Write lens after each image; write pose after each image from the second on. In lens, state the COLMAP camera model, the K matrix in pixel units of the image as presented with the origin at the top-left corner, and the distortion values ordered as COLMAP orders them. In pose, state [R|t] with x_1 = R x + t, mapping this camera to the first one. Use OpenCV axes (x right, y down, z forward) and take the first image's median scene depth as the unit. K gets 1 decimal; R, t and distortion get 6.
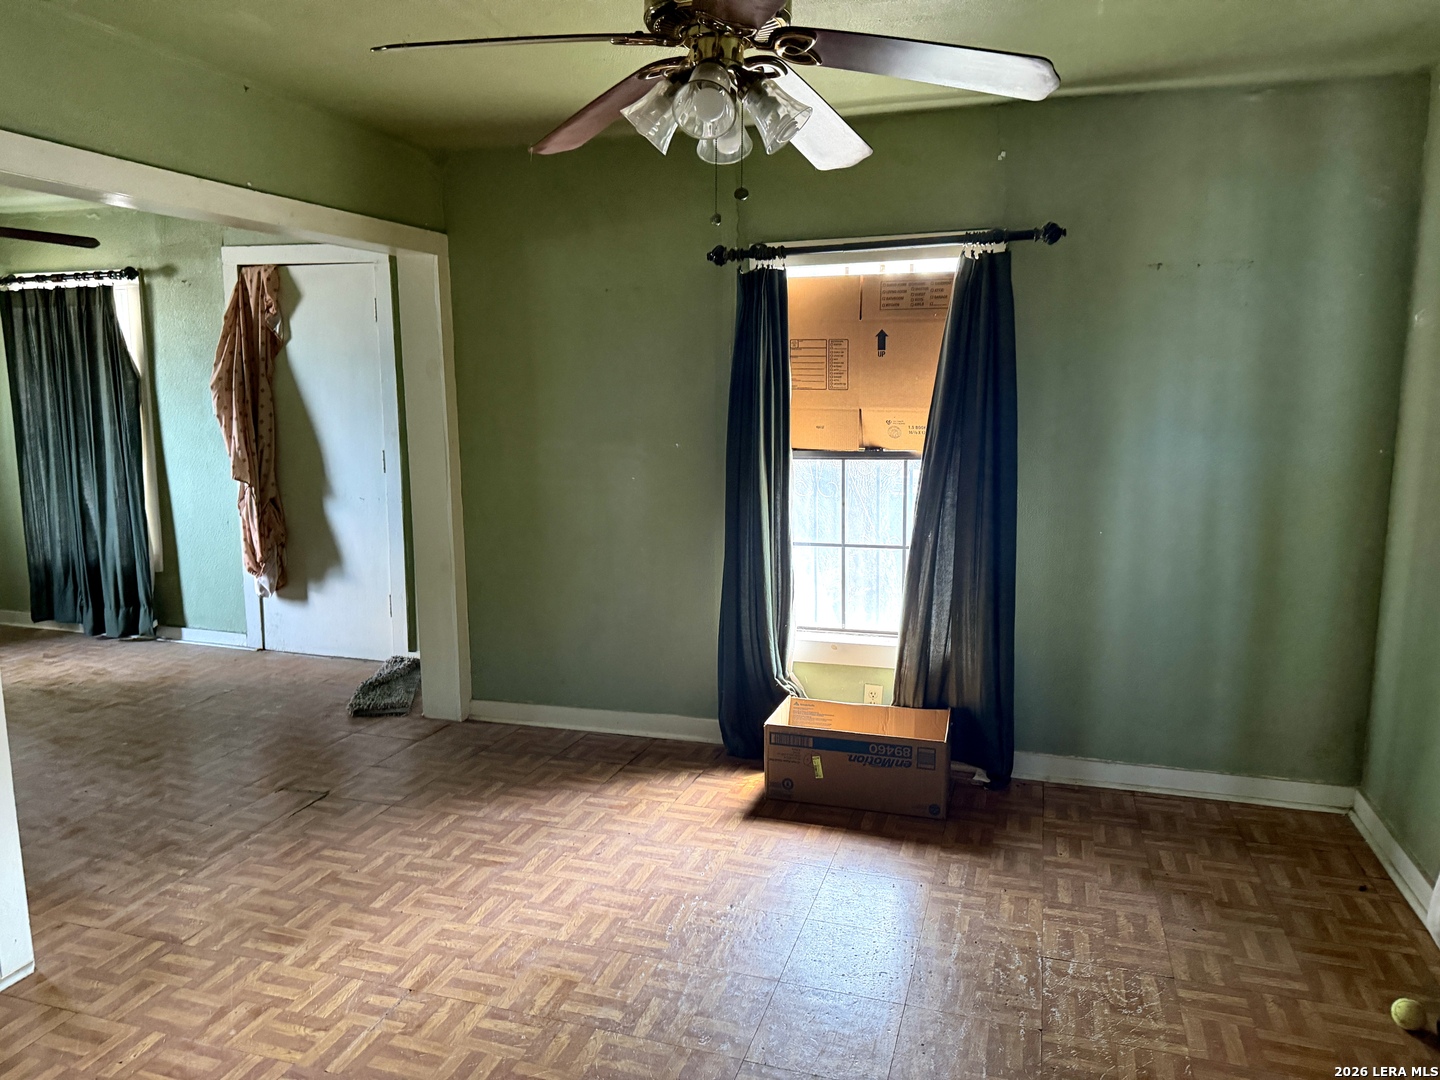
lens RADIAL K [[1035.0, 0, 720.0], [0, 1035.0, 540.0], [0, 0, 1]] dist [0.002189, -0.002025]
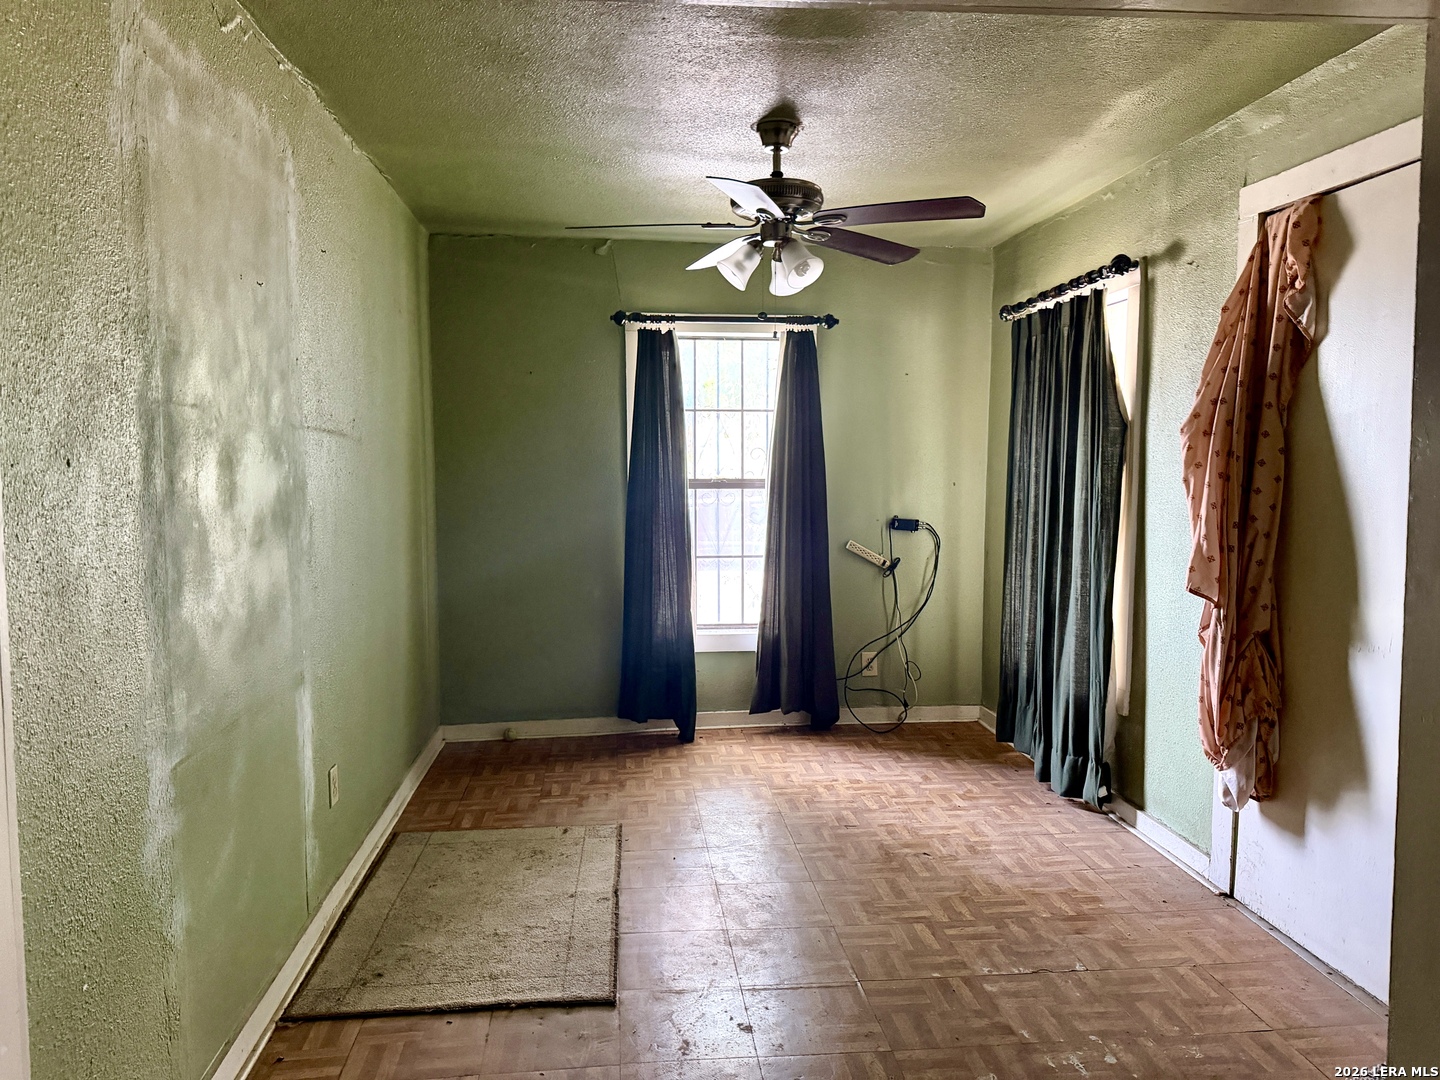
lens RADIAL K [[1015.9, 0, 716.3], [0, 1015.9, 536.5], [0, 0, 1]] dist [0.128285, -0.183519]
pose [[0.409304, 0.067761, -0.909878, -0.061118], [-0.140747, 0.989991, 0.010413, -0.055905], [0.901477, 0.123800, 0.414744, 0.516099]]
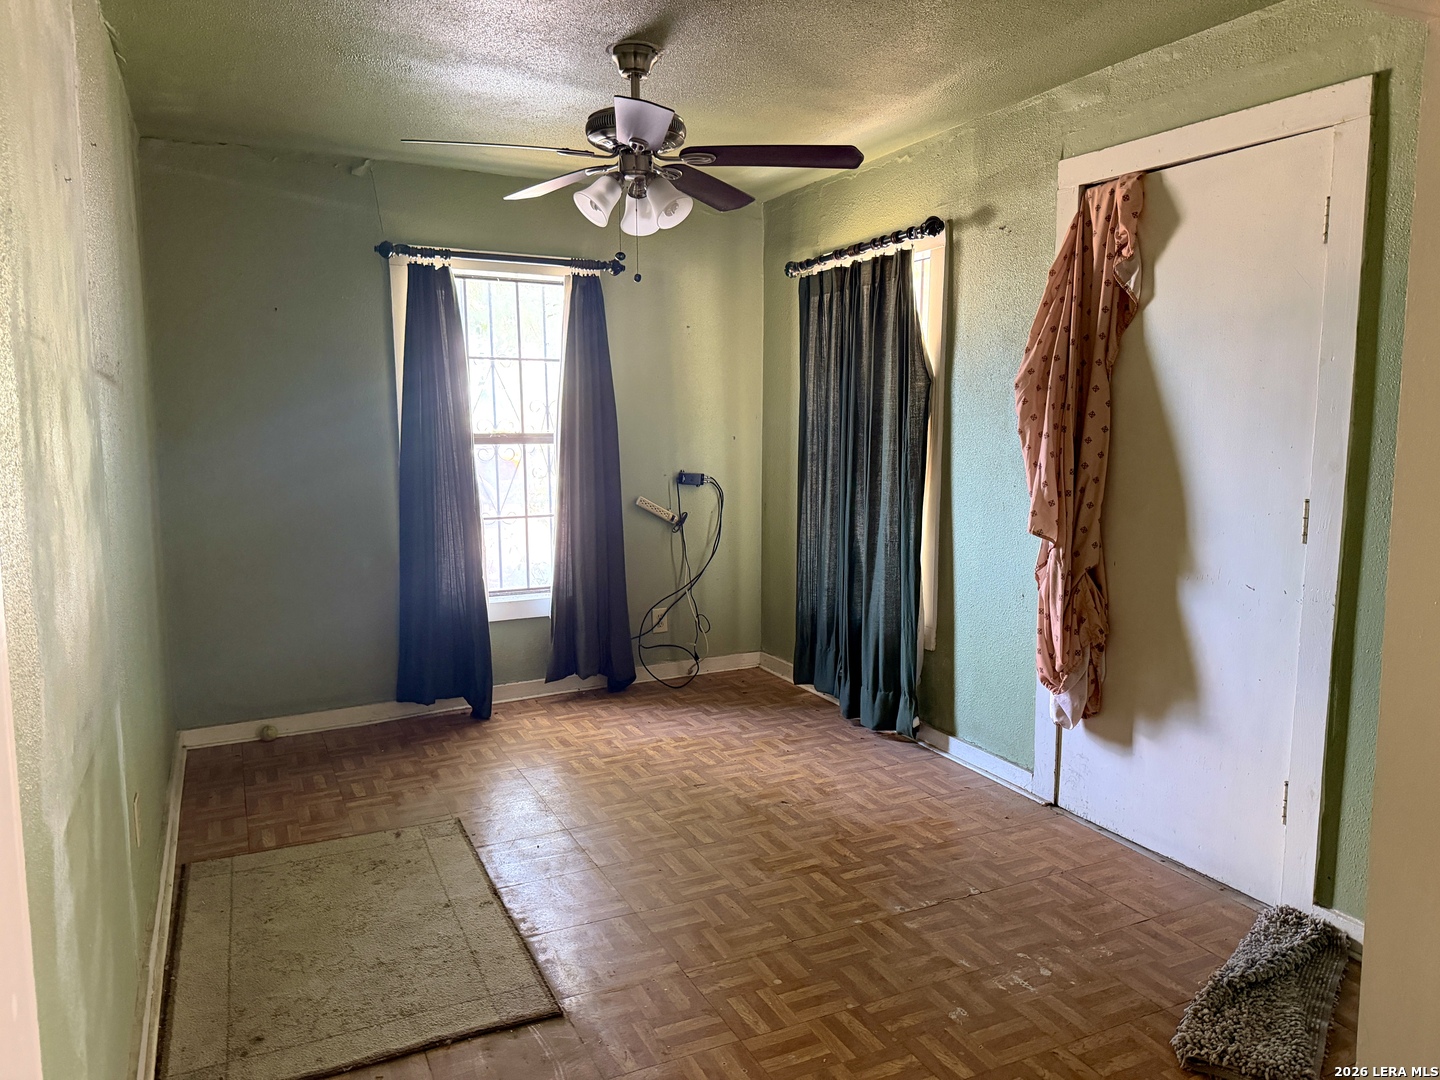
lens RADIAL K [[1005.6, 0, 725.2], [0, 1005.6, 534.0], [0, 0, 1]] dist [0.195806, -0.415696]
pose [[0.701806, 0.082327, -0.707595, -0.163446], [-0.108269, 0.994087, 0.008276, -0.042118], [0.704093, 0.070802, 0.706570, 0.430891]]
